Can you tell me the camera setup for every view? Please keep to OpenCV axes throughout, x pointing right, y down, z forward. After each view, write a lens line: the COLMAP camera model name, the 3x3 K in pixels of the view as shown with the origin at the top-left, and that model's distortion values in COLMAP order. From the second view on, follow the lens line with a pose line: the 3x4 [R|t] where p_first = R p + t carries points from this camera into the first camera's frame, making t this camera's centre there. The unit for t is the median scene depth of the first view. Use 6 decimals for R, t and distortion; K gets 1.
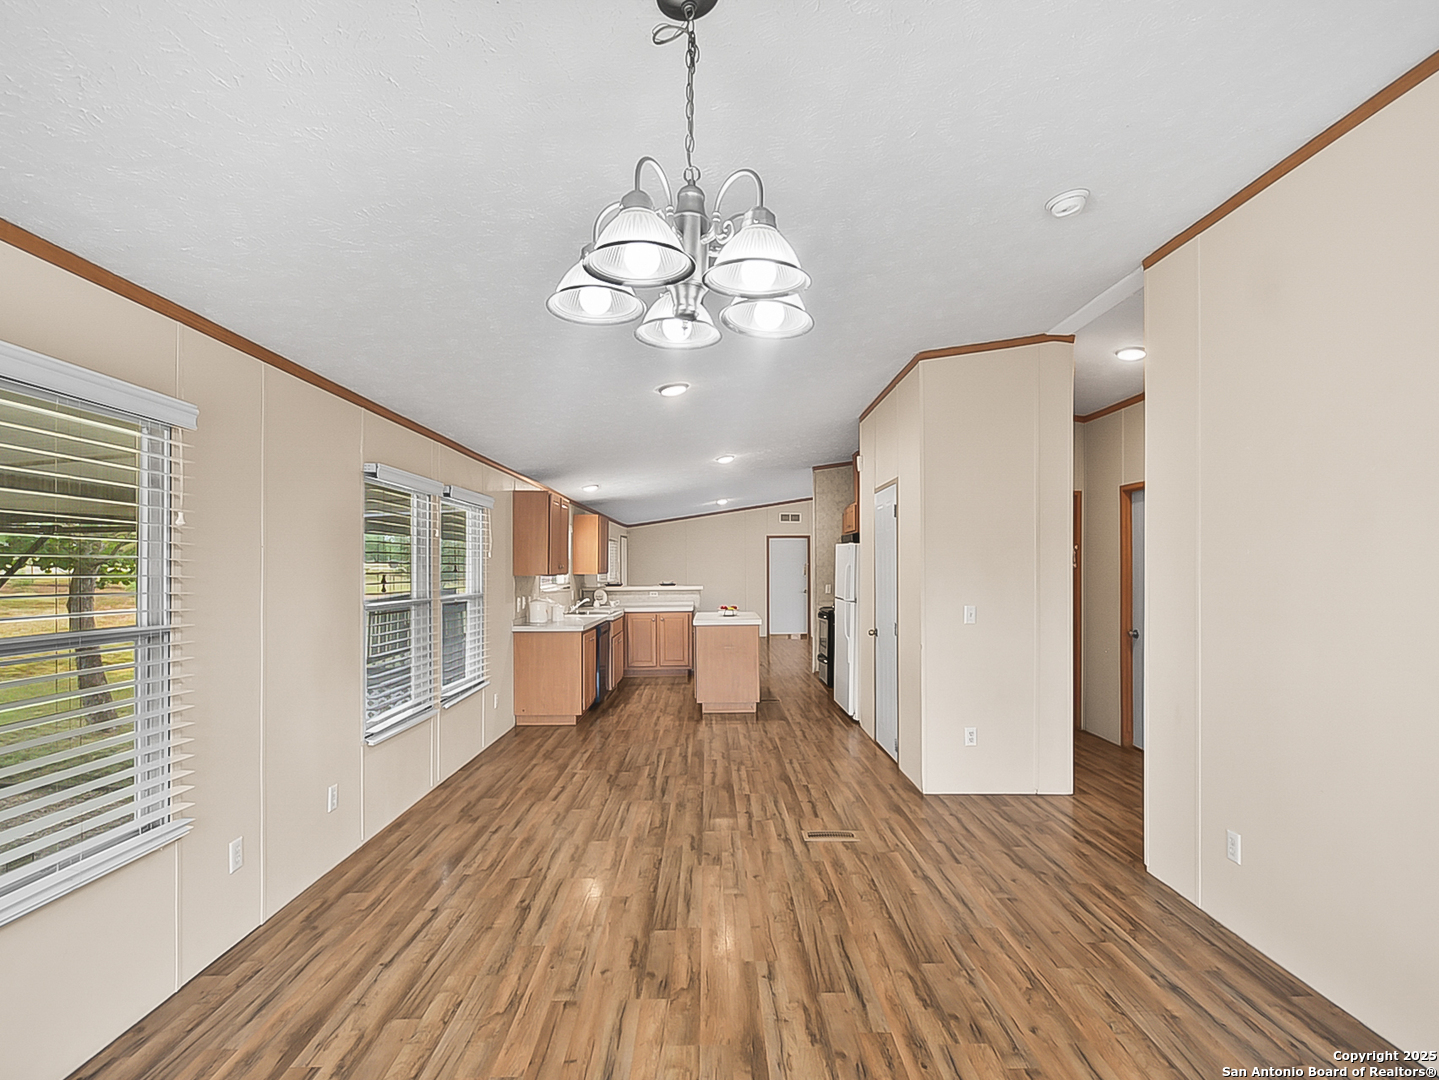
lens RADIAL K [[741.8, 0, 715.7], [0, 741.8, 544.2], [0, 0, 1]] dist [0.009008, -0.000756]
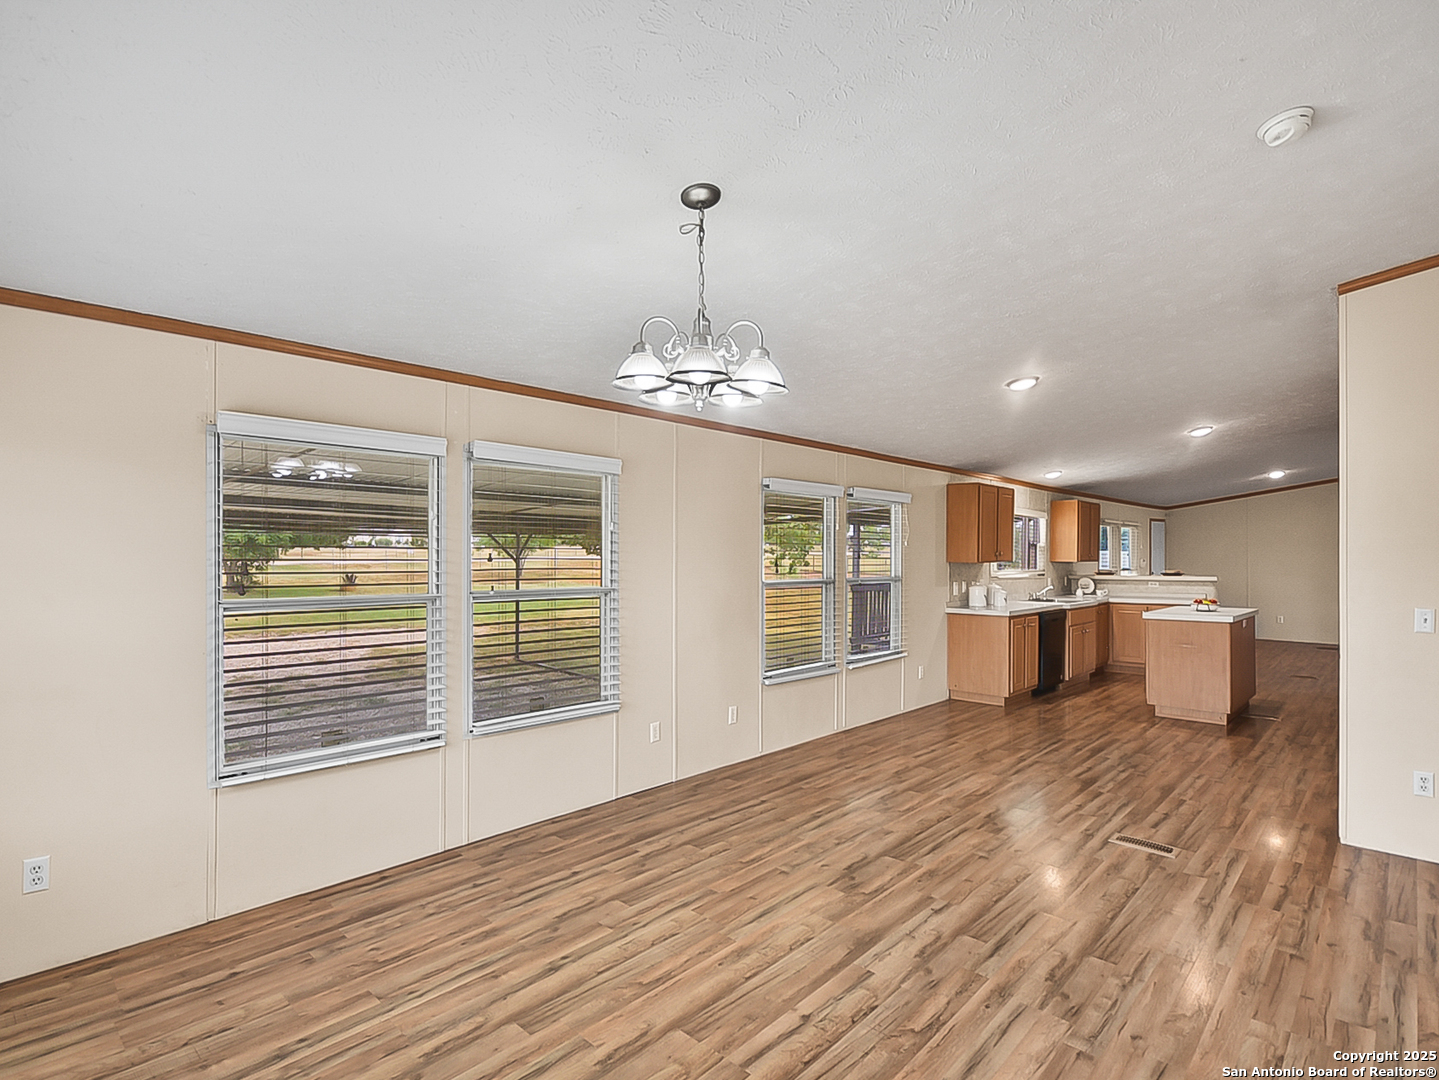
lens RADIAL K [[741.8, 0, 714.6], [0, 741.8, 538.0], [0, 0, 1]] dist [0.009008, -0.000756]
pose [[0.711720, -0.012118, -0.702358, 0.357432], [0.020335, 0.999788, 0.003357, -0.005764], [0.702168, -0.016672, 0.711816, -0.031974]]
